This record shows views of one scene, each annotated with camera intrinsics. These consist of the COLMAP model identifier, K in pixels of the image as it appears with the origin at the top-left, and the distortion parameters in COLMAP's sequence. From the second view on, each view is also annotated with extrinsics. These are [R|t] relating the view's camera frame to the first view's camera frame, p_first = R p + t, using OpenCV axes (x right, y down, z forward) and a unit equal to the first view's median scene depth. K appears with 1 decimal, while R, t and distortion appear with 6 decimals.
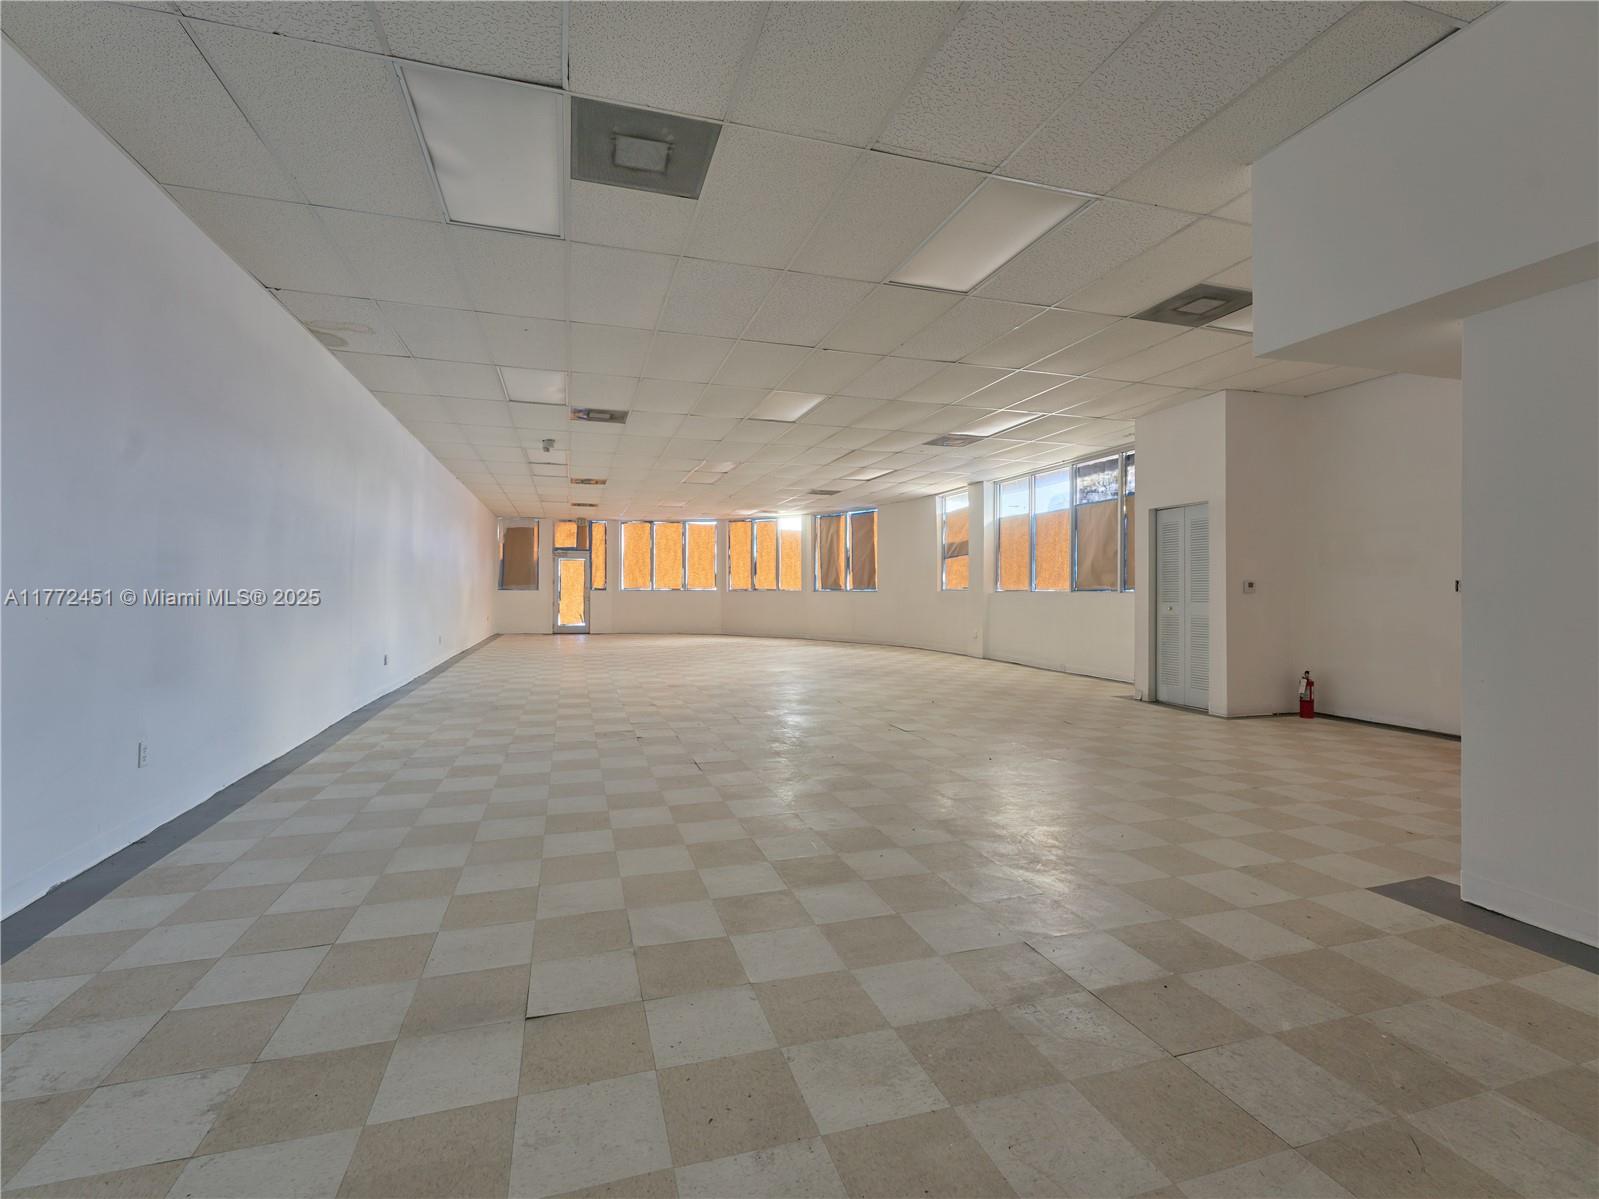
lens RADIAL K [[713.0, 0, 788.3], [0, 713.0, 587.0], [0, 0, 1]] dist [0.001176, 0.000063]
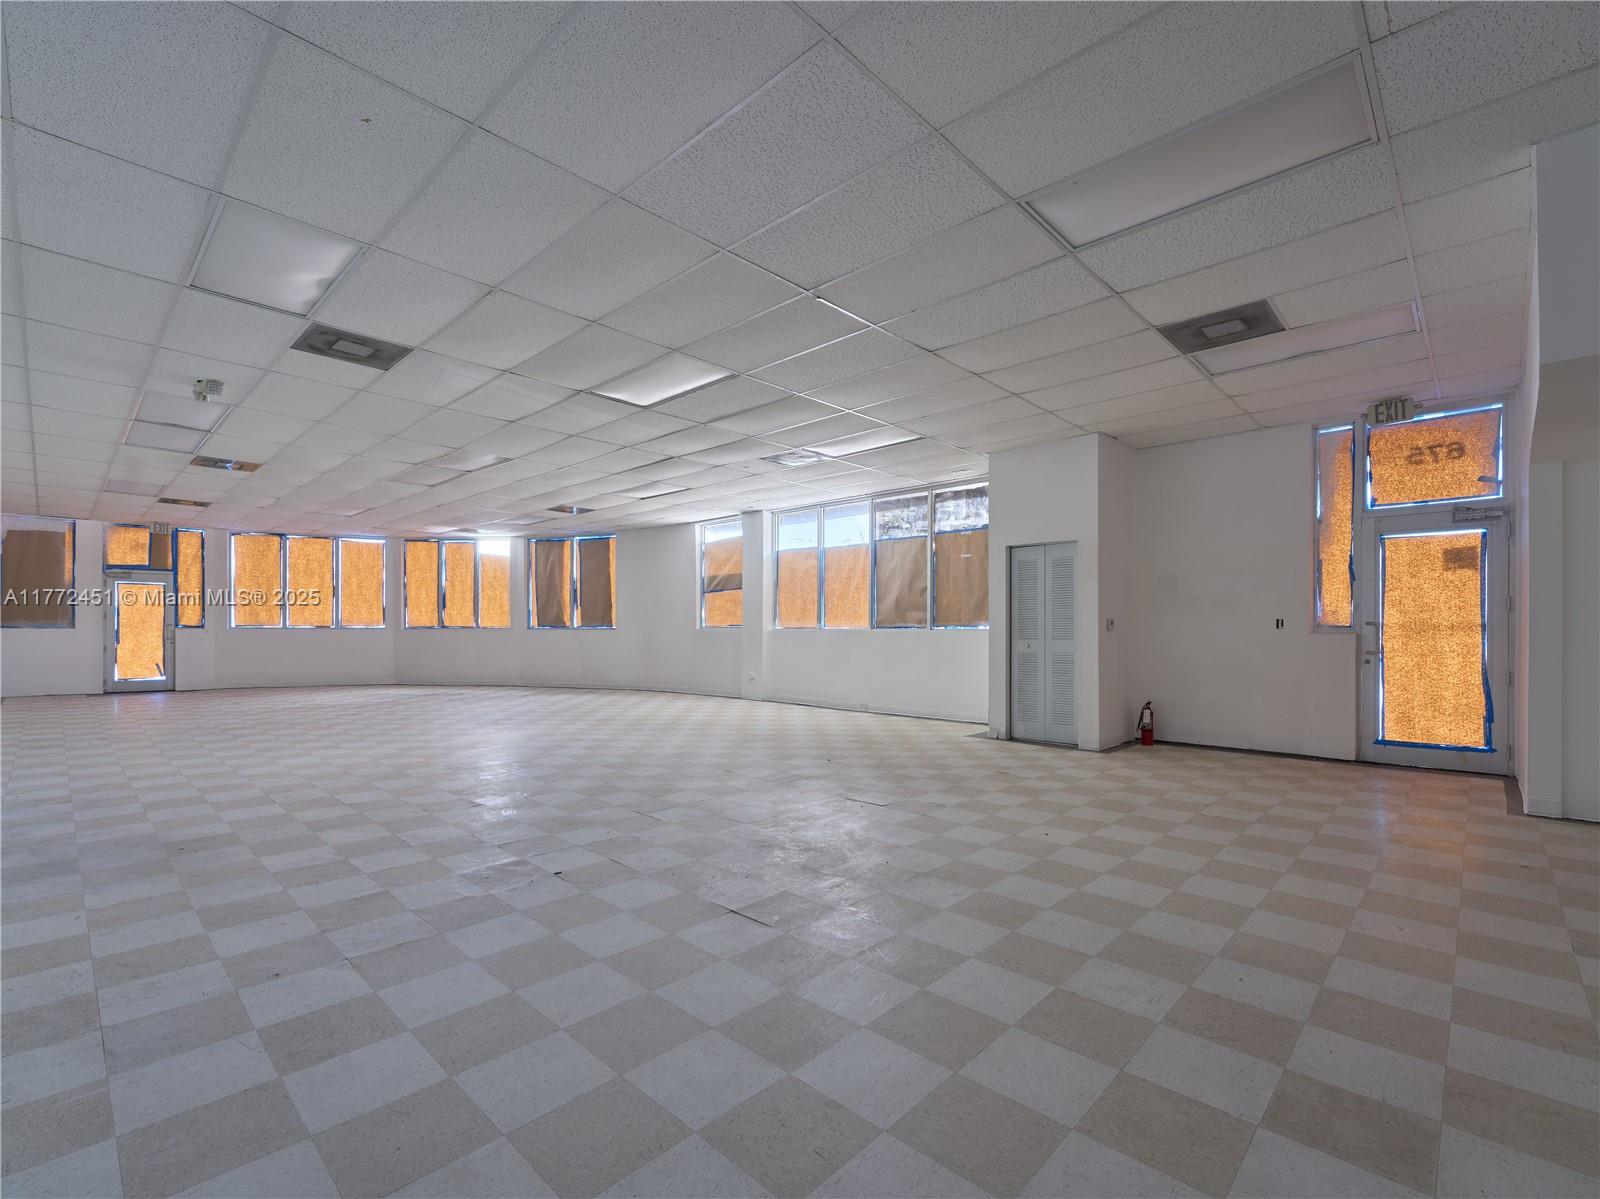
lens RADIAL K [[713.4, 0, 791.9], [0, 713.4, 630.8], [0, 0, 1]] dist [0.001176, 0.000063]
pose [[0.875156, -0.004398, 0.483821, -0.127899], [-0.000532, 0.999949, 0.010051, -0.000544], [-0.483841, -0.009054, 0.875109, 0.147625]]
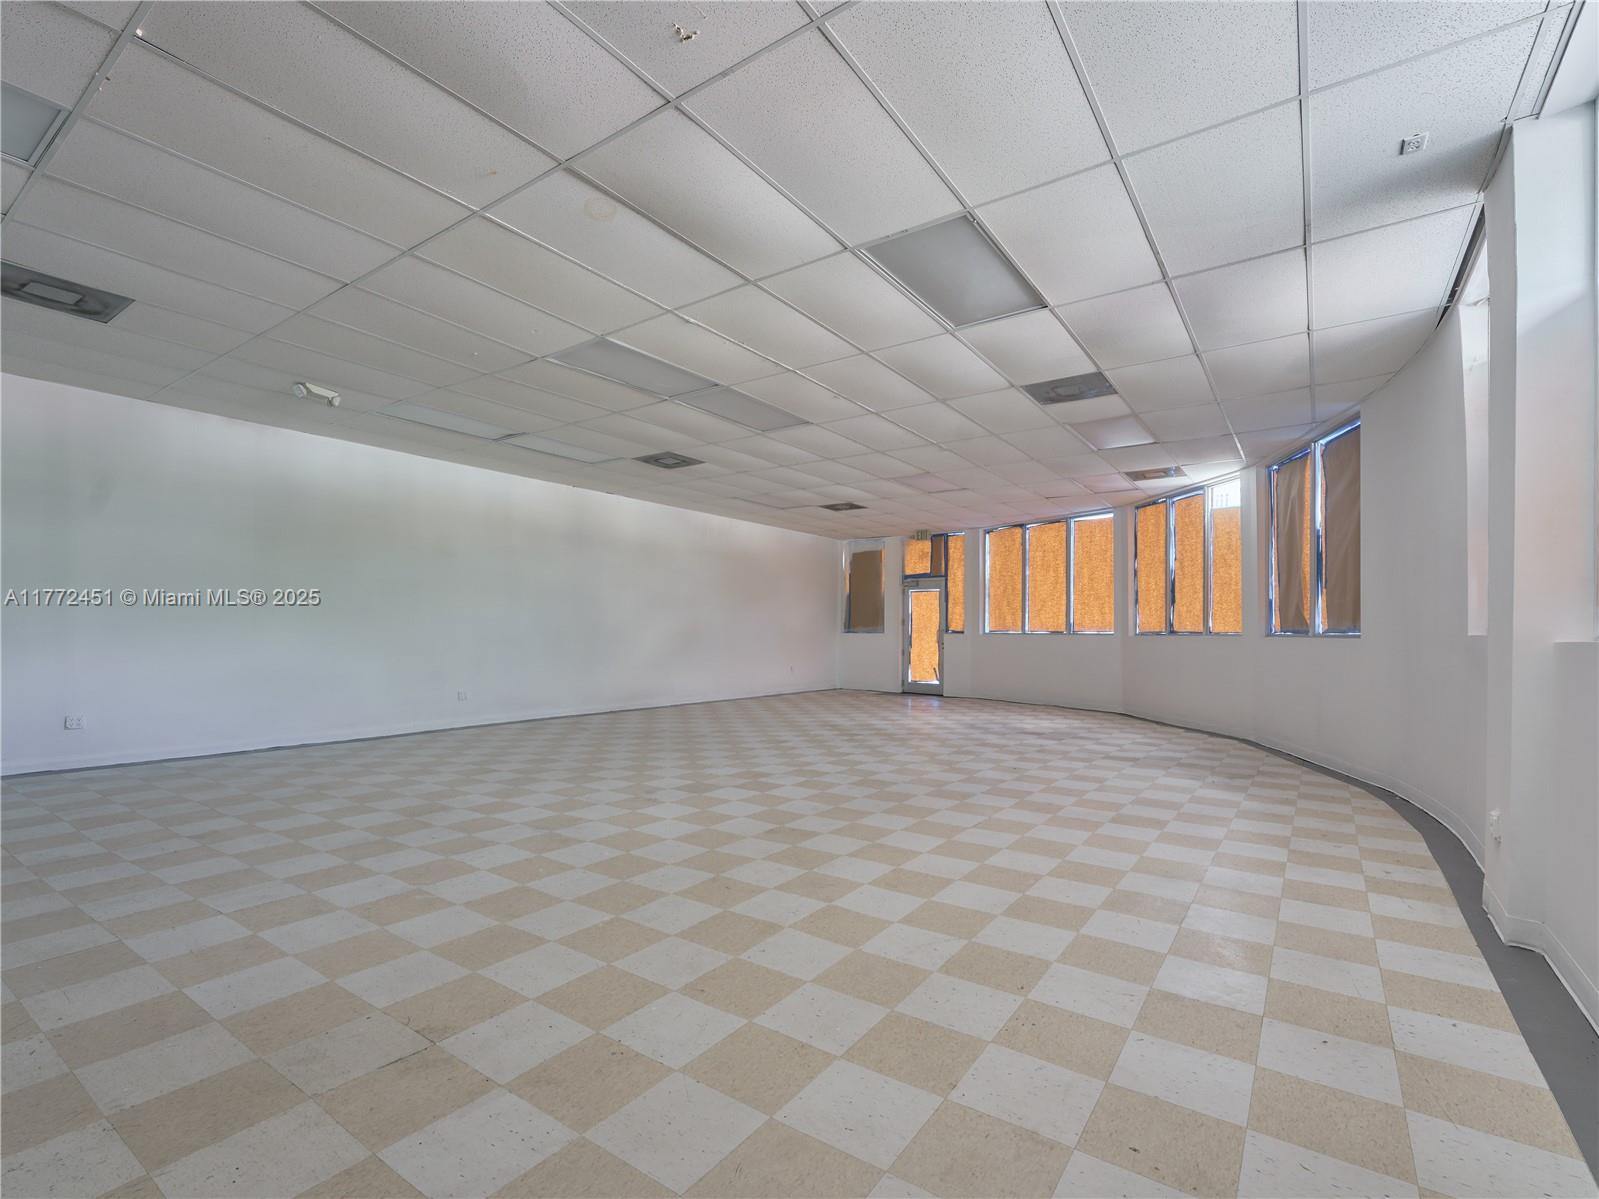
lens RADIAL K [[750.4, 0, 793.5], [0, 750.4, 606.8], [0, 0, 1]] dist [0.034629, 0.000223]
pose [[0.615379, -0.027613, -0.787748, 0.296966], [0.000084, 0.999388, -0.034966, 0.005519], [0.788232, 0.021452, 0.615005, 0.621458]]
